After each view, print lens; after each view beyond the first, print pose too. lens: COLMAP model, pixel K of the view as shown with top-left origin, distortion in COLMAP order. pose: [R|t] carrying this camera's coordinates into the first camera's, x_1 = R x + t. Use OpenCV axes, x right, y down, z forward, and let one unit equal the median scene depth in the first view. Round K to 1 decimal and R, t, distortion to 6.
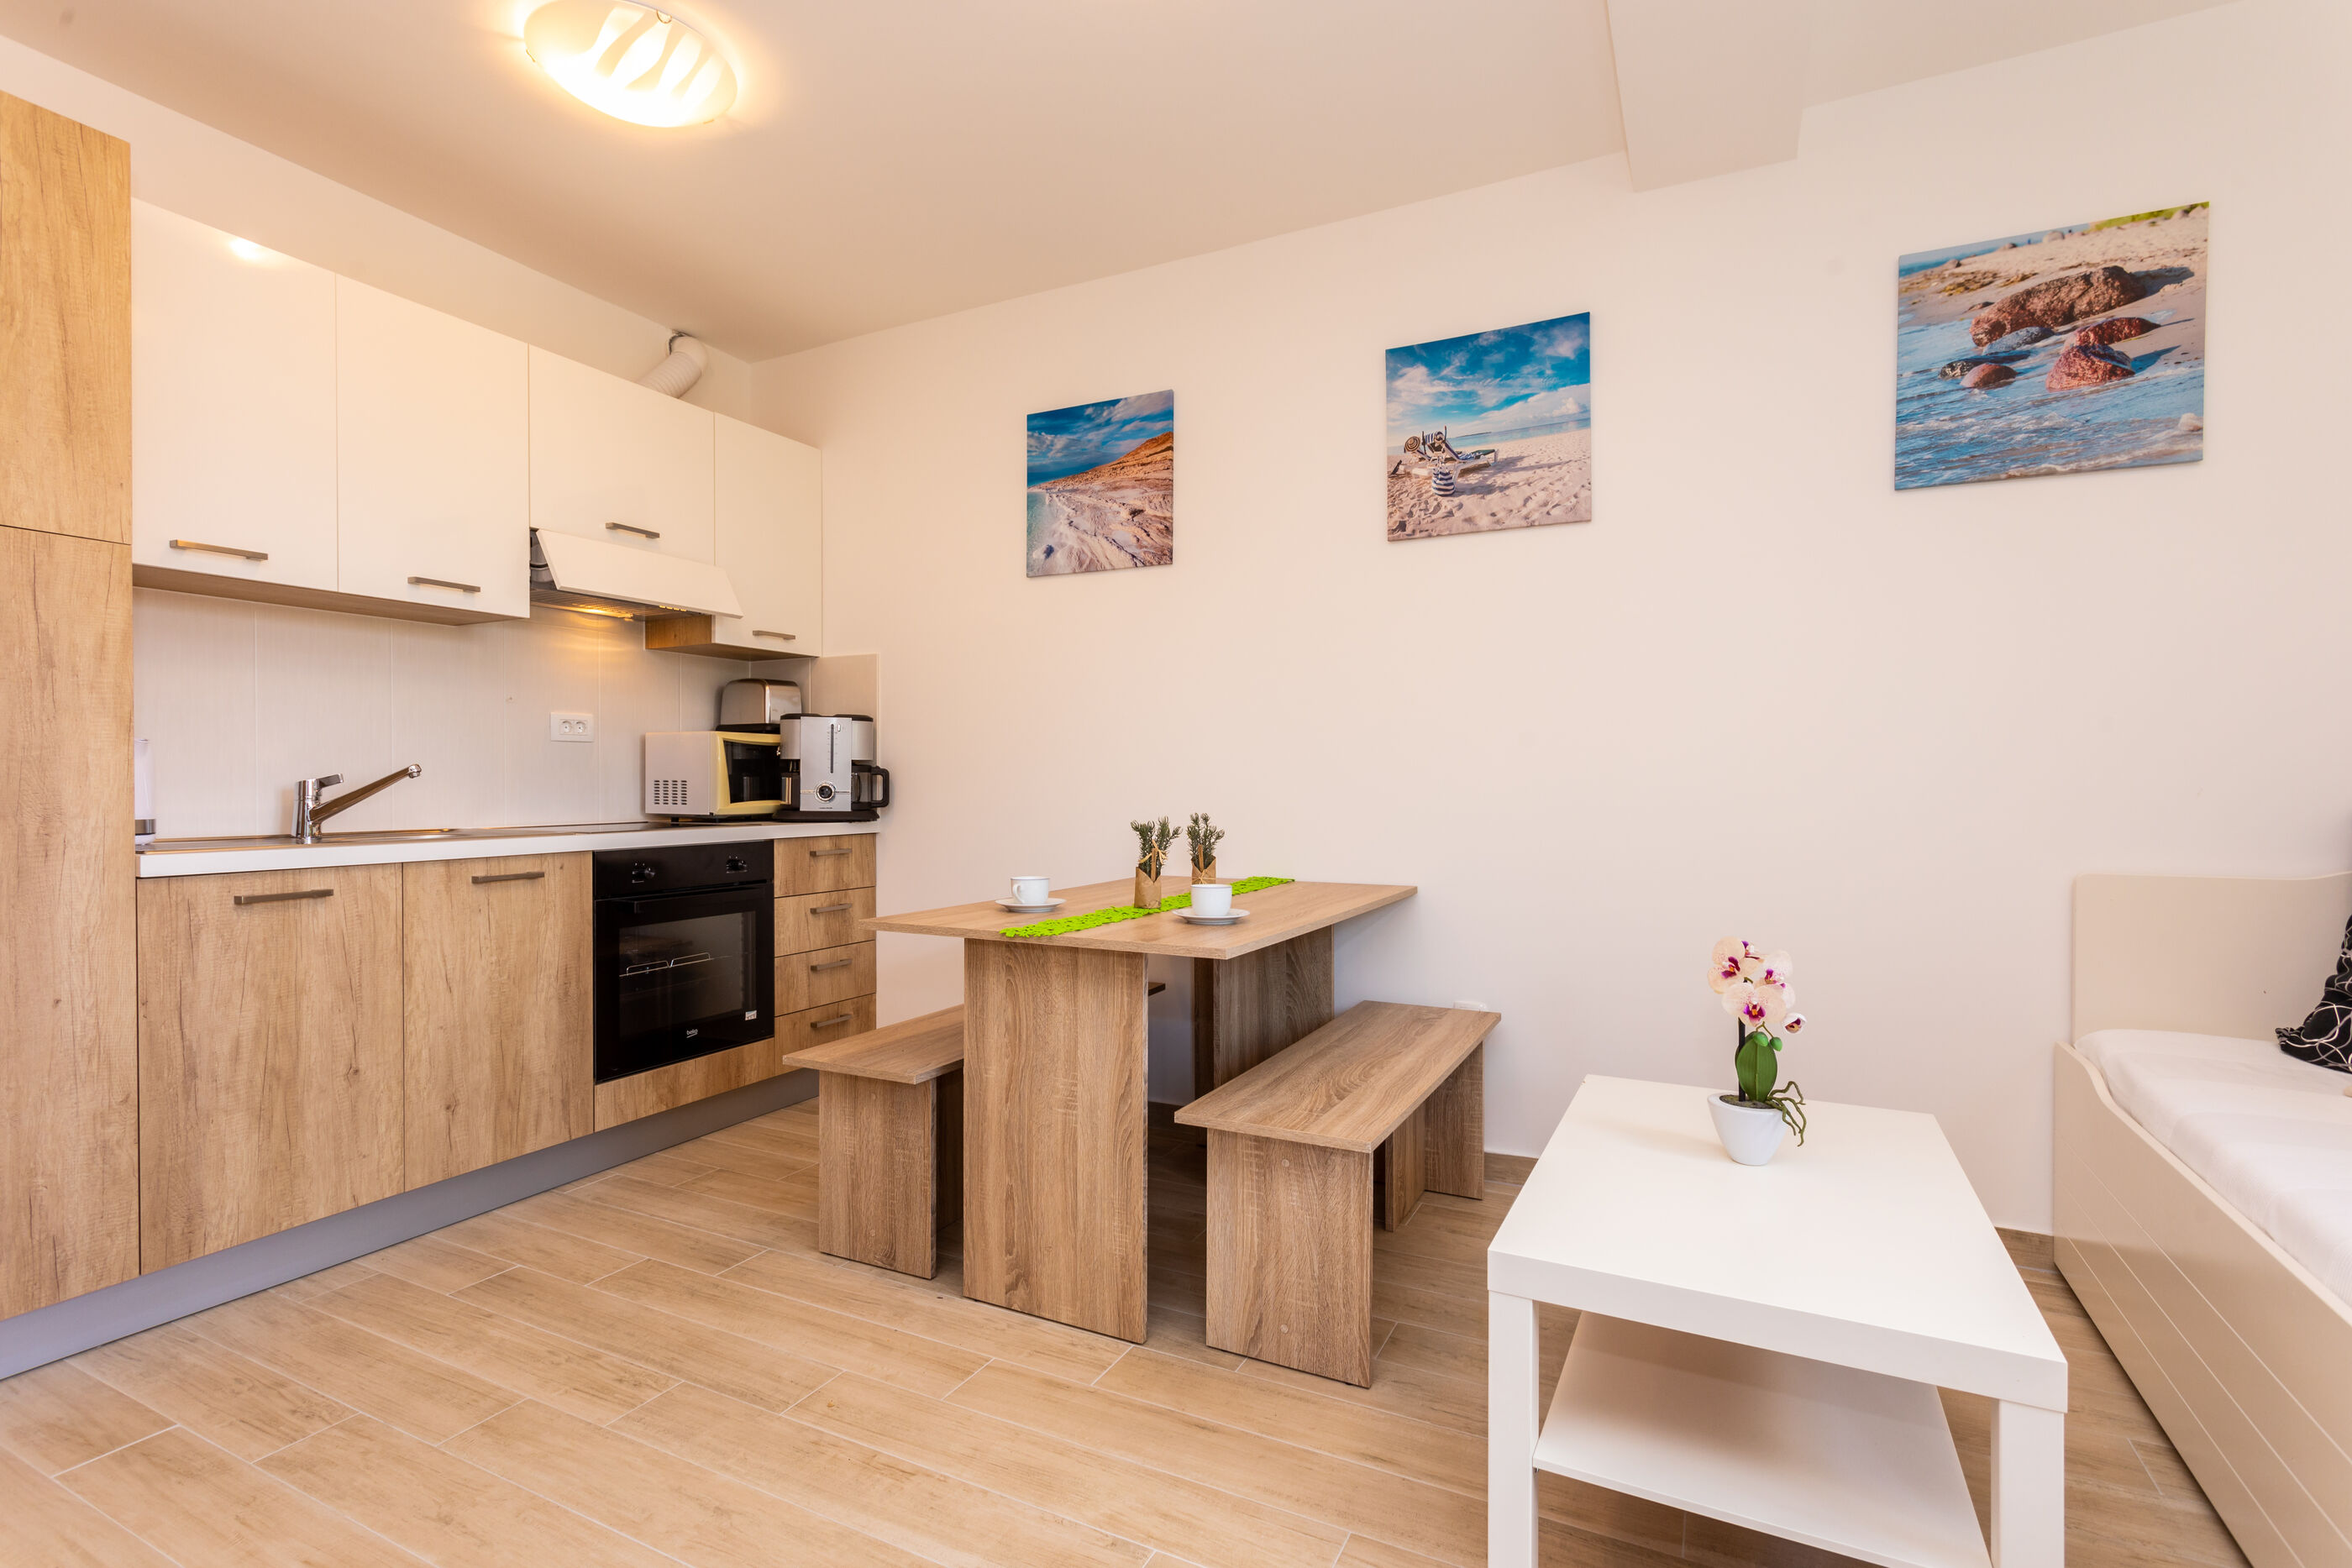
lens RADIAL K [[1106.3, 0, 1161.2], [0, 1106.3, 789.1], [0, 0, 1]] dist [0.006294, -0.000836]
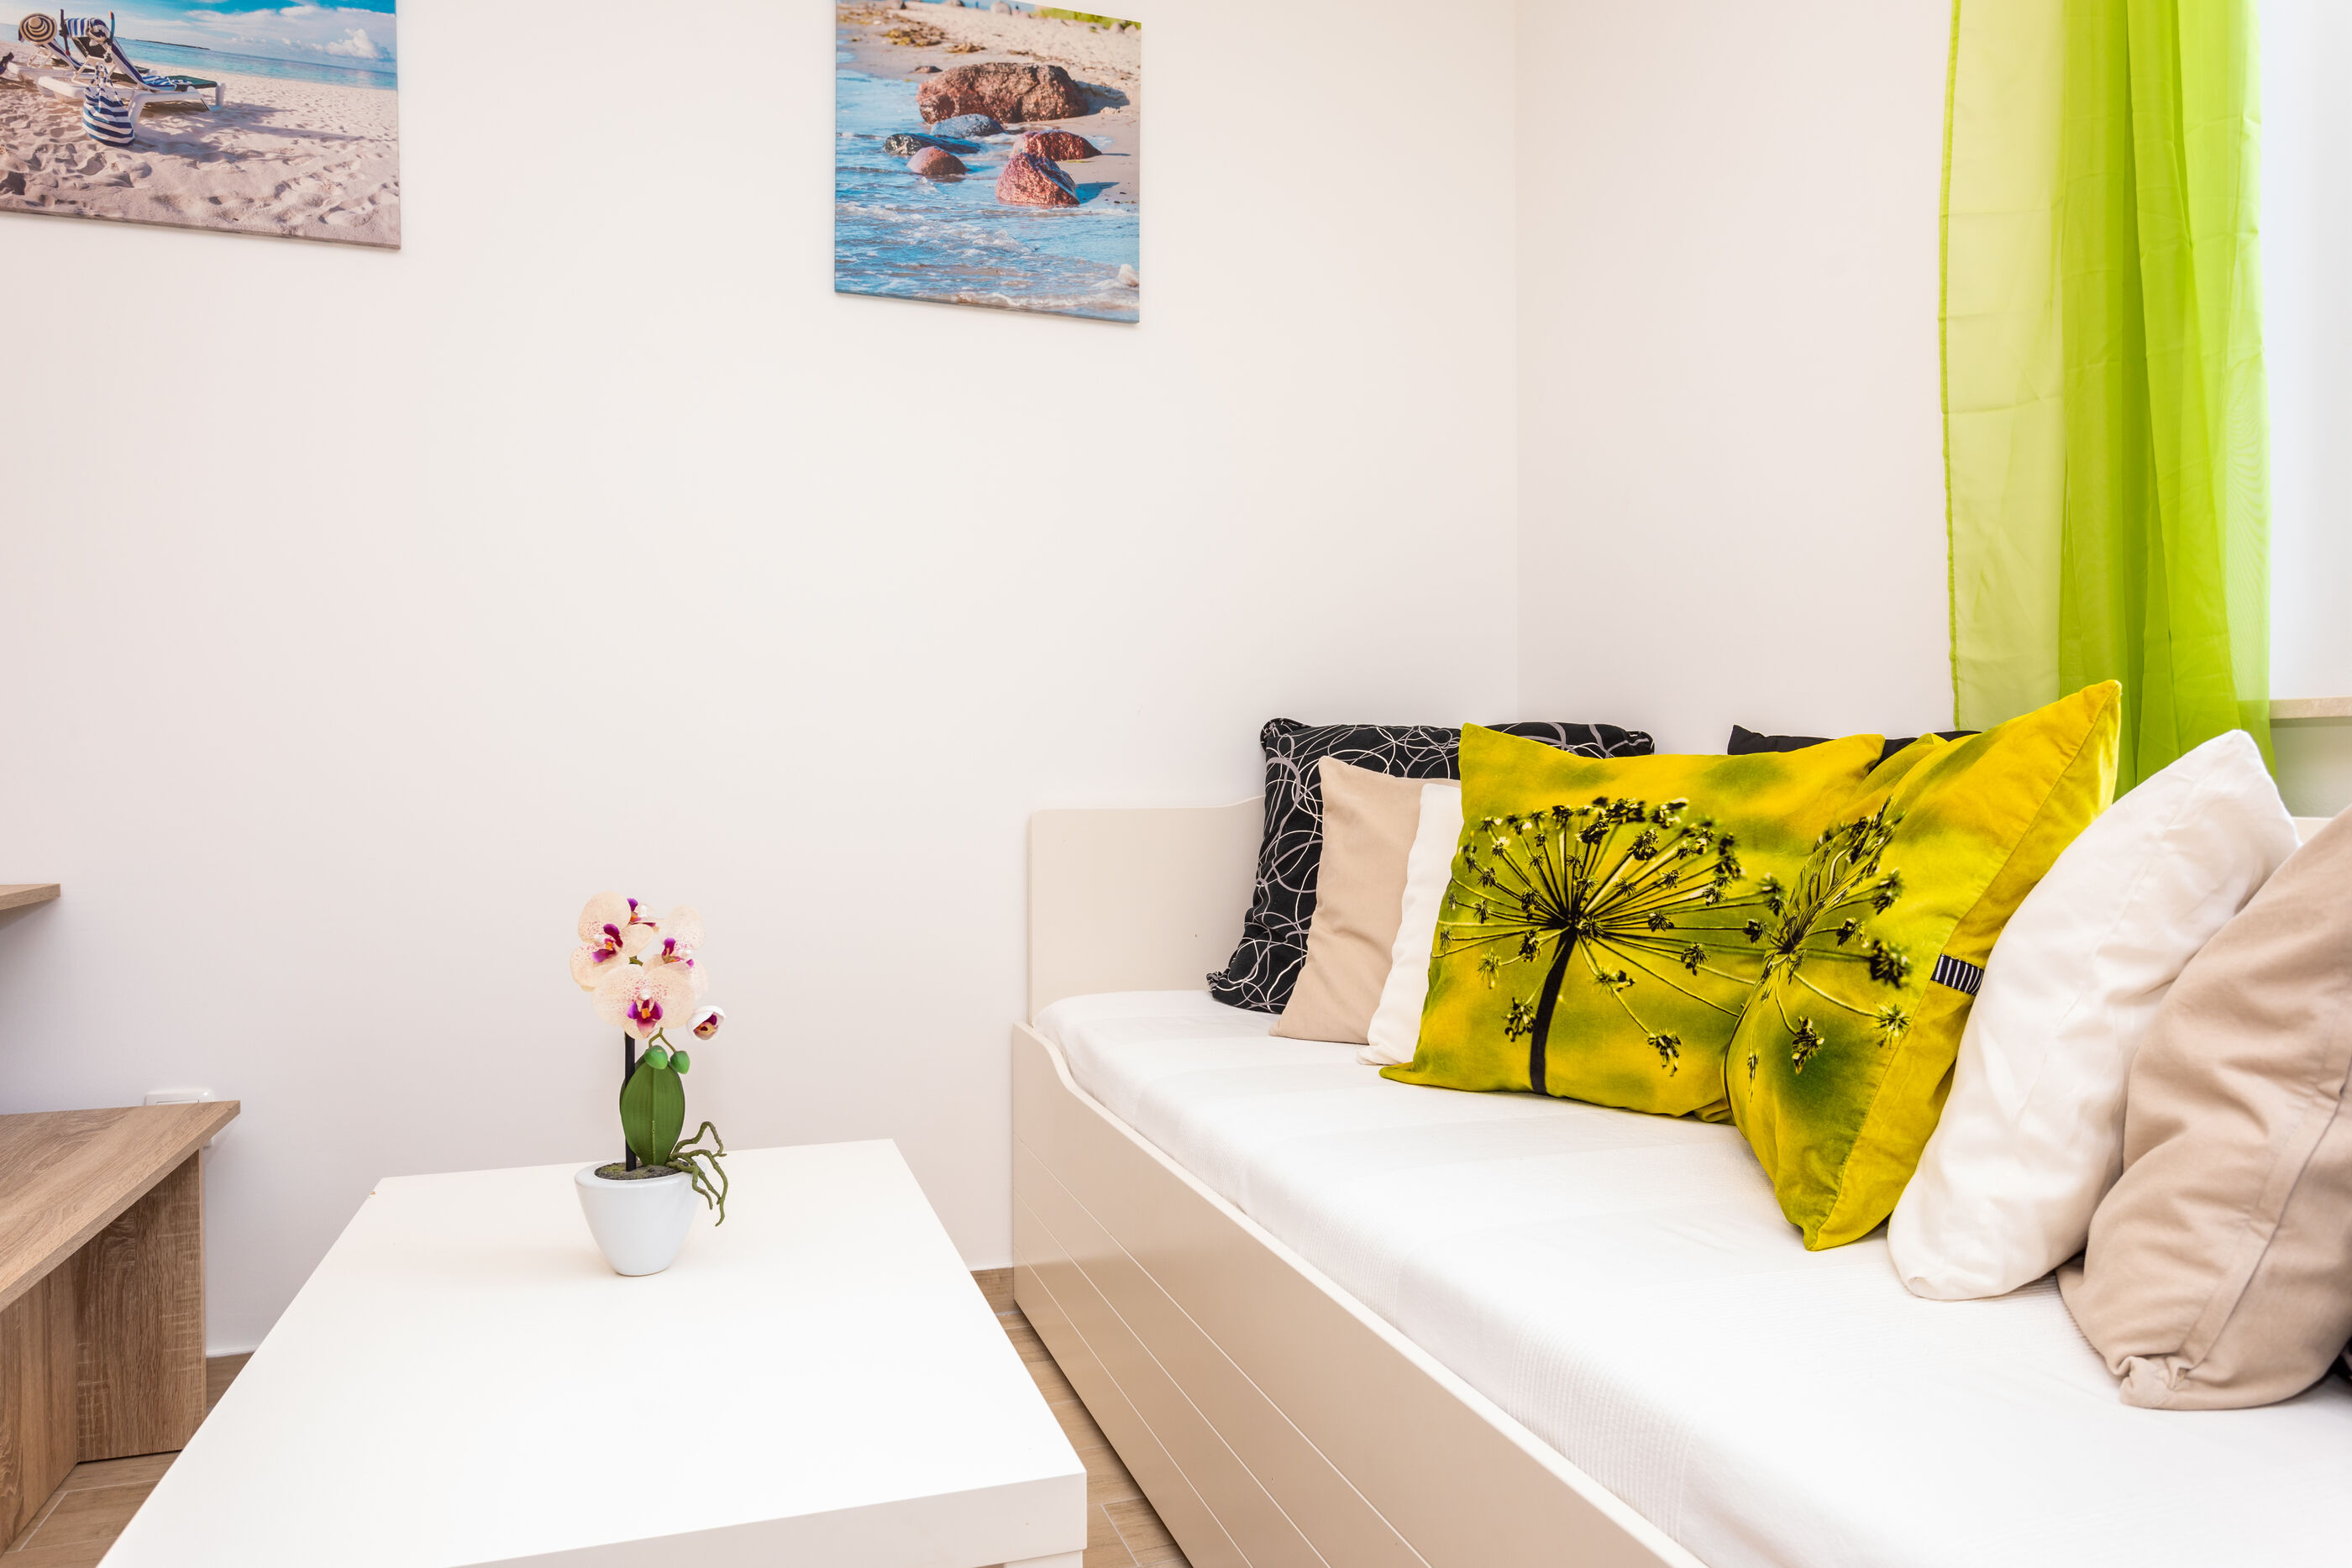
lens RADIAL K [[1505.3, 0, 1166.8], [0, 1505.3, 792.9], [0, 0, 1]] dist [-0.007369, 0.003764]
pose [[0.693846, -0.011878, 0.720025, 0.098264], [0.008719, 0.999929, 0.008094, 0.050851], [-0.720070, 0.000661, 0.693901, 0.158696]]
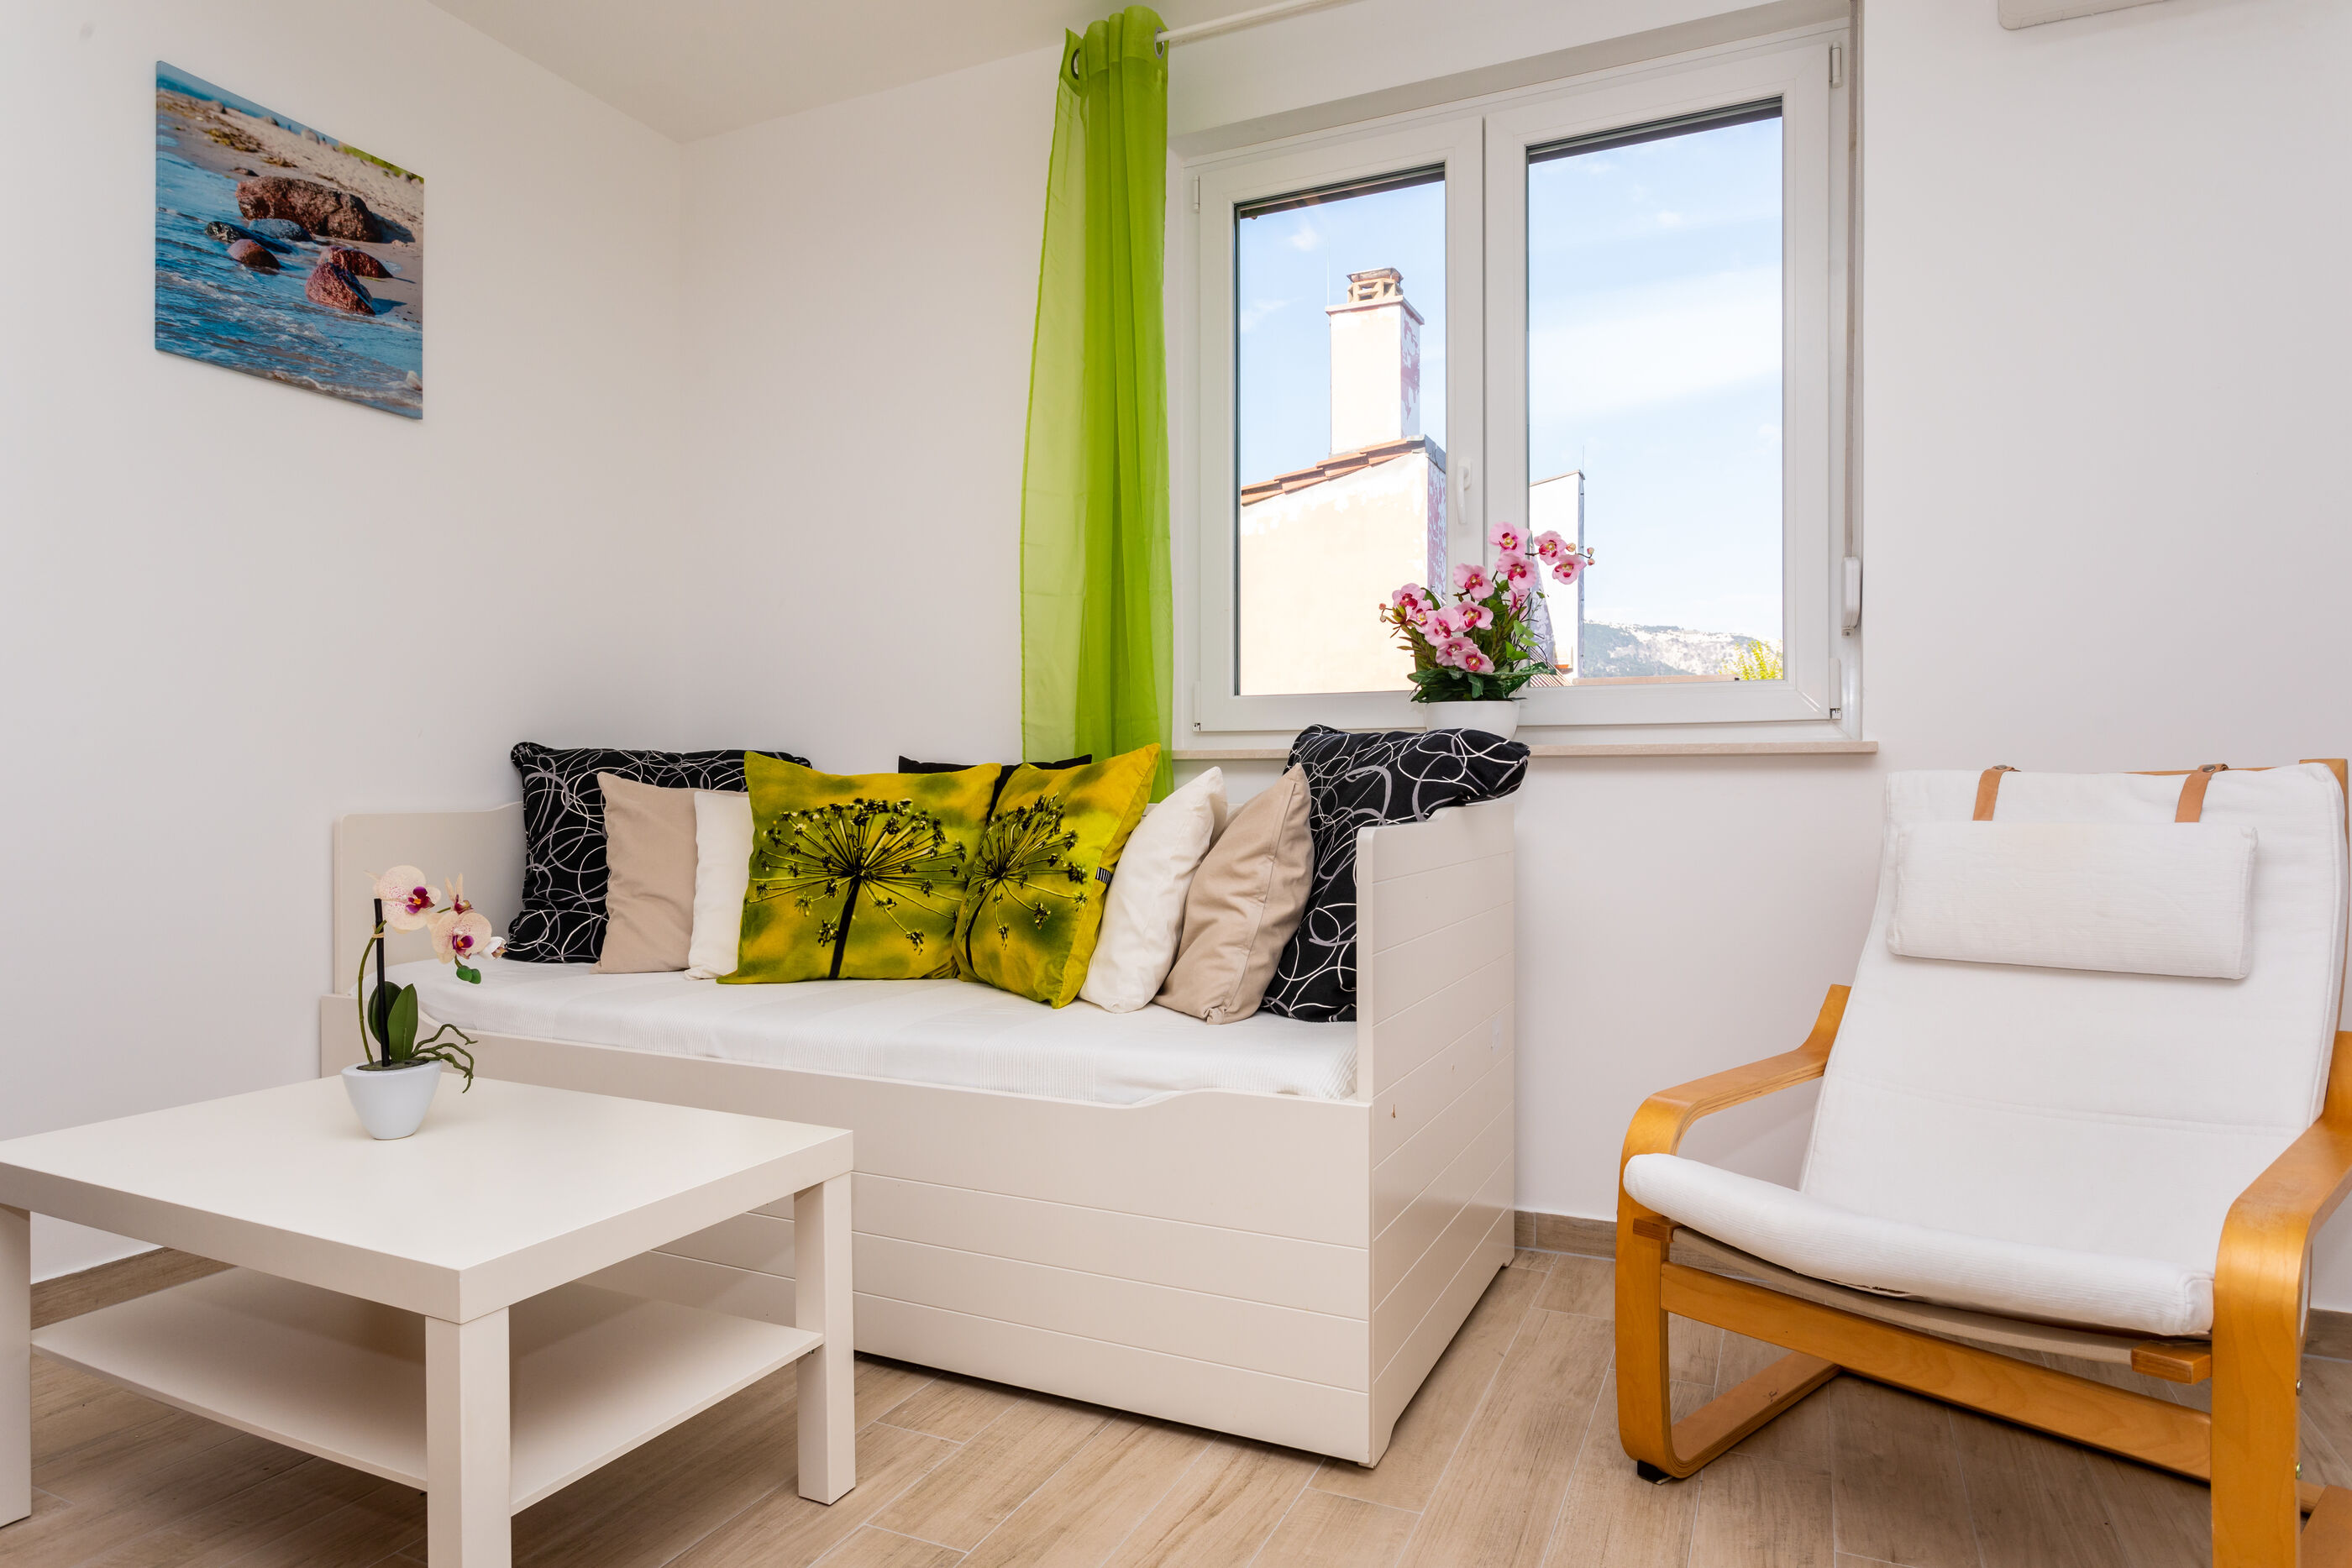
lens RADIAL K [[1374.1, 0, 1155.2], [0, 1374.1, 787.4], [0, 0, 1]] dist [-0.005651, 0.005978]
pose [[-0.027065, -0.003038, 0.999629, -0.344850], [0.009043, 0.999954, 0.003283, 0.050165], [-0.999593, 0.009129, -0.027036, 0.299767]]
